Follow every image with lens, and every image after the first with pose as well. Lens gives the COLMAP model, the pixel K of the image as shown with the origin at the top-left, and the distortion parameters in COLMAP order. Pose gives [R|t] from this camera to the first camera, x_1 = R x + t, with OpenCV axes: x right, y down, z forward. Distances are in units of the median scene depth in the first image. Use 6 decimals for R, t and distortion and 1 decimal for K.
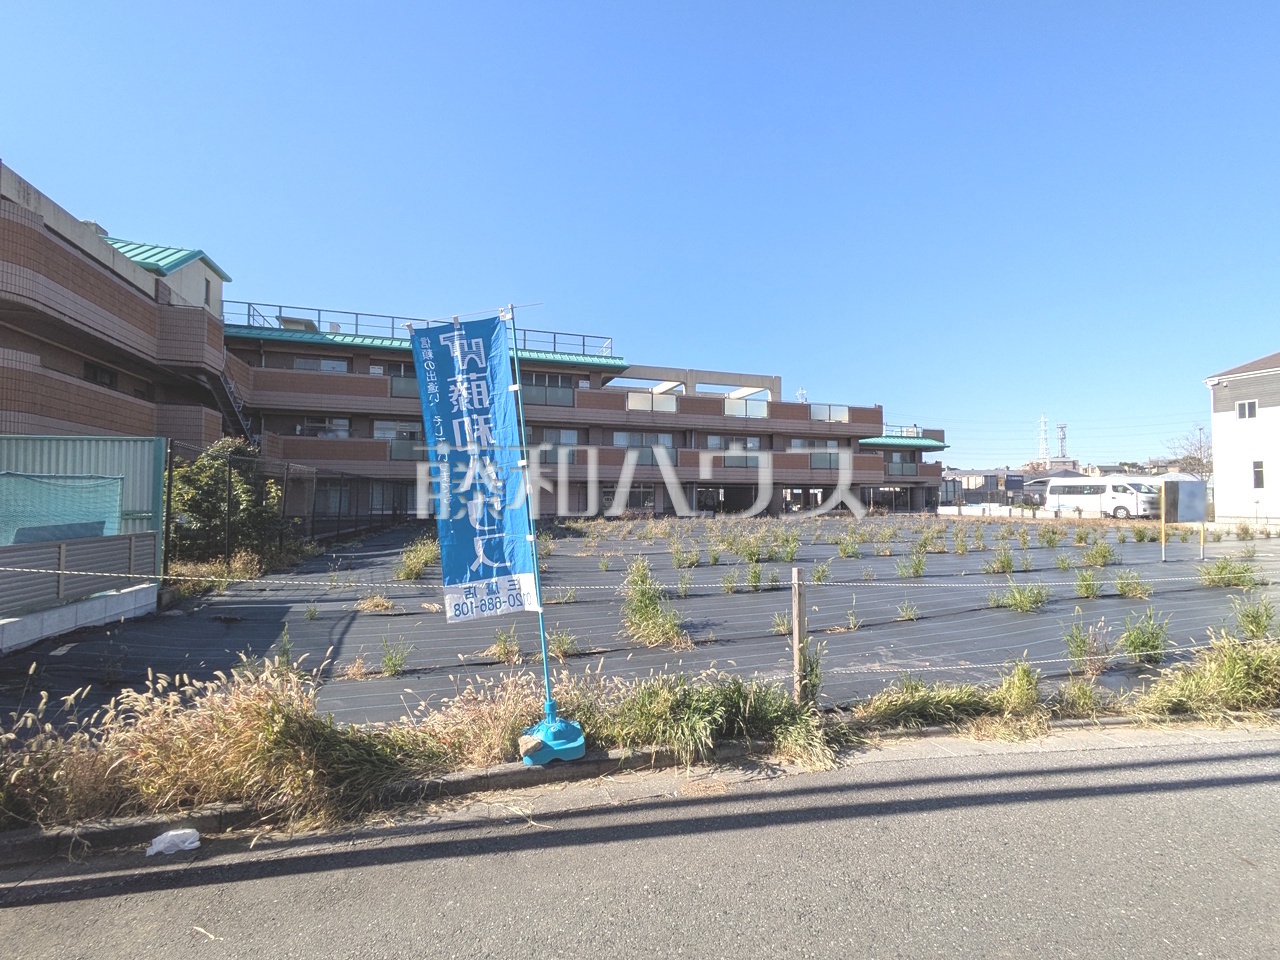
lens RADIAL K [[565.3, 0, 639.6], [0, 565.3, 477.2], [0, 0, 1]] dist [-0.000064, 0.001327]
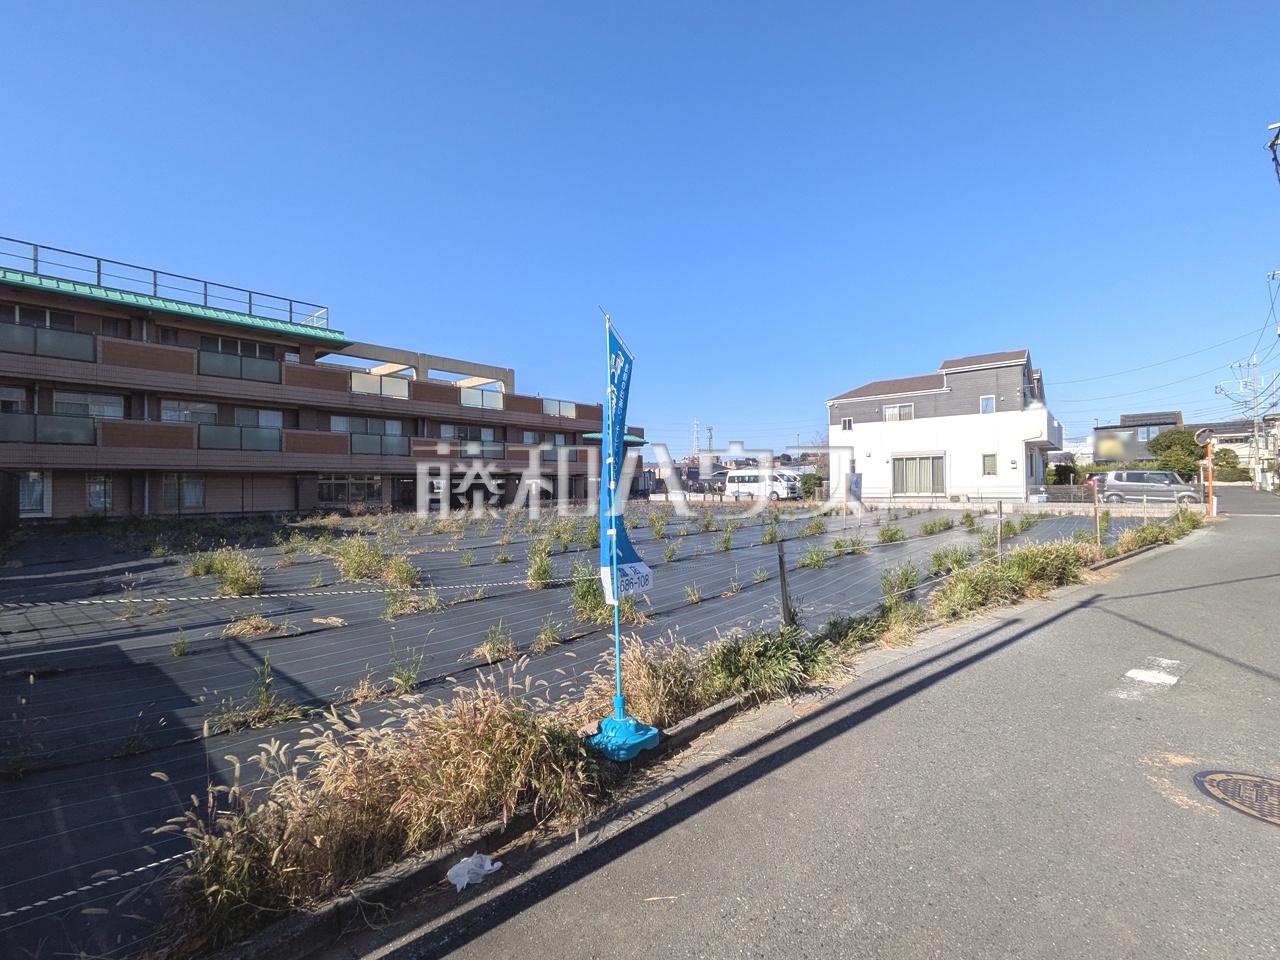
lens RADIAL K [[563.6, 0, 641.3], [0, 563.6, 476.4], [0, 0, 1]] dist [-0.005320, 0.004987]
pose [[0.864188, -0.002484, 0.503162, -0.083053], [-0.004884, 0.999899, 0.013324, -0.000568], [-0.503145, -0.013972, 0.864089, 0.006864]]
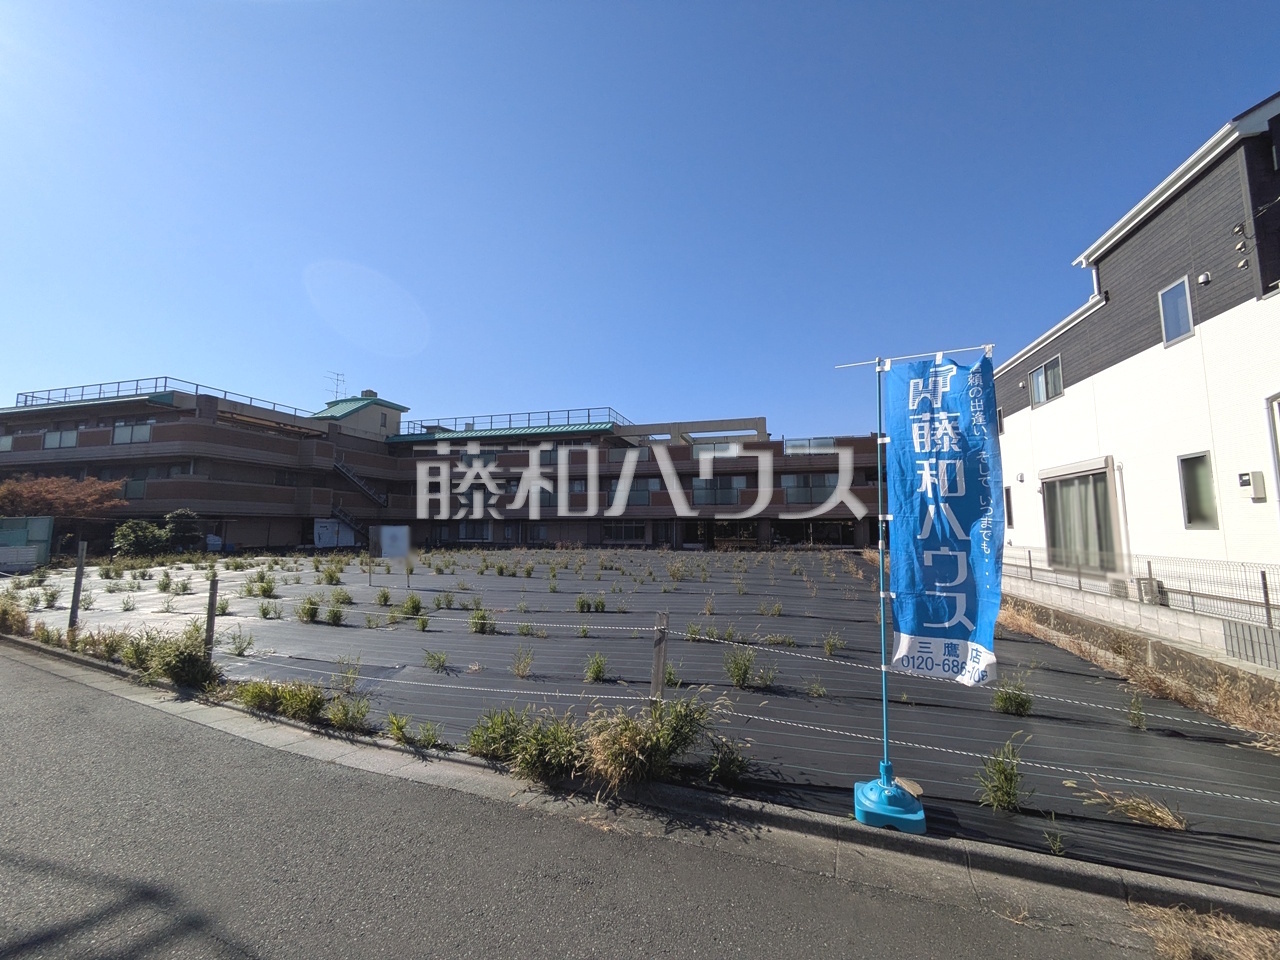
lens RADIAL K [[505.9, 0, 638.1], [0, 505.9, 476.2], [0, 0, 1]] dist [-0.002244, 0.002731]
pose [[0.813512, -0.059676, -0.578478, 0.787907], [0.020648, 0.997058, -0.073820, -0.003888], [0.581181, 0.048109, 0.812351, 0.133248]]
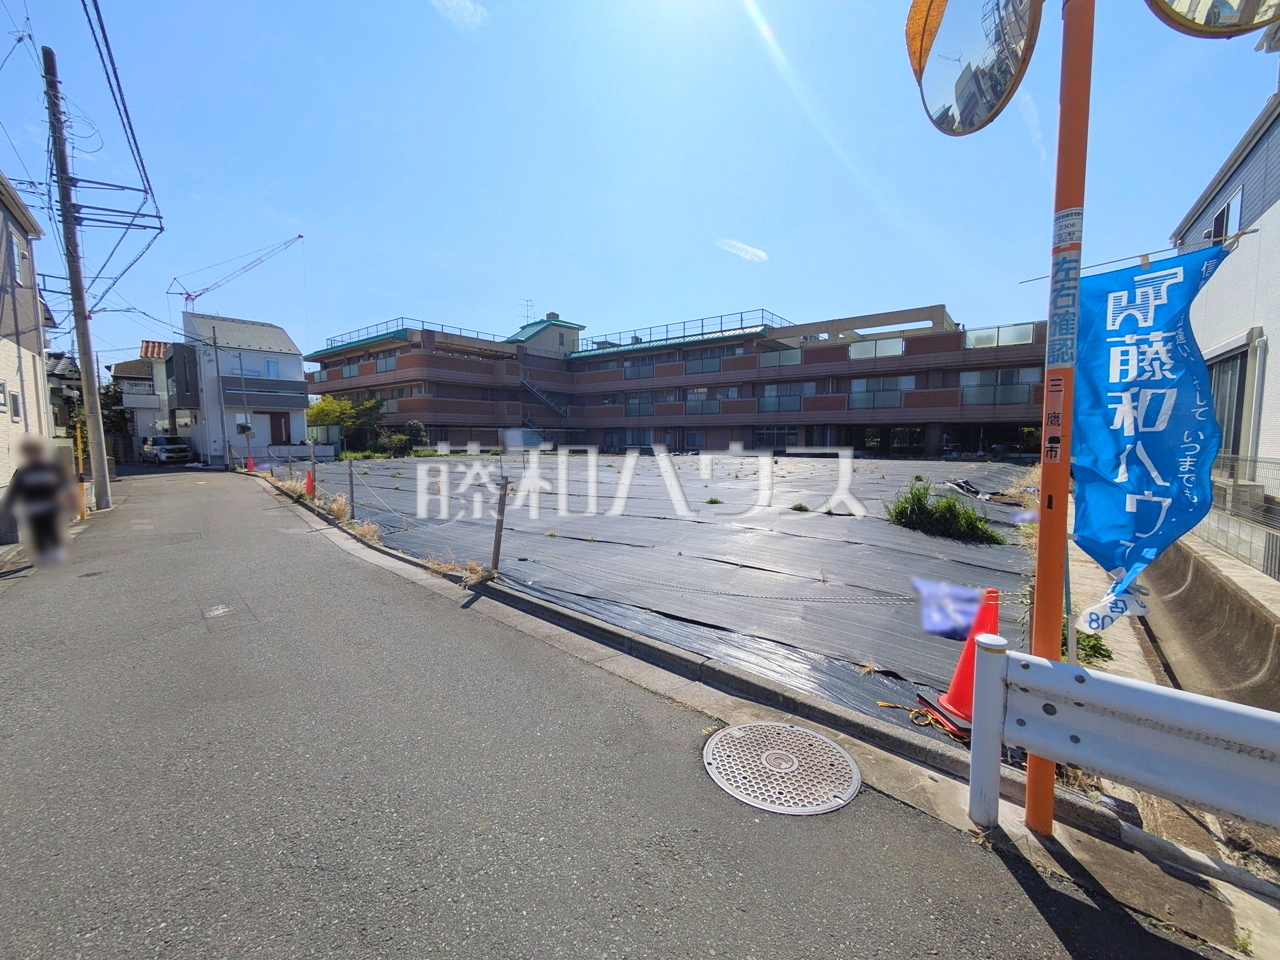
lens RADIAL K [[505.9, 0, 638.1], [0, 505.9, 476.2], [0, 0, 1]] dist [-0.002244, 0.002731]
pose [[0.539271, 0.064377, -0.839668, 0.900281], [0.029794, 0.994991, 0.095421, 0.004835], [0.841605, -0.076474, 0.534652, 0.184342]]
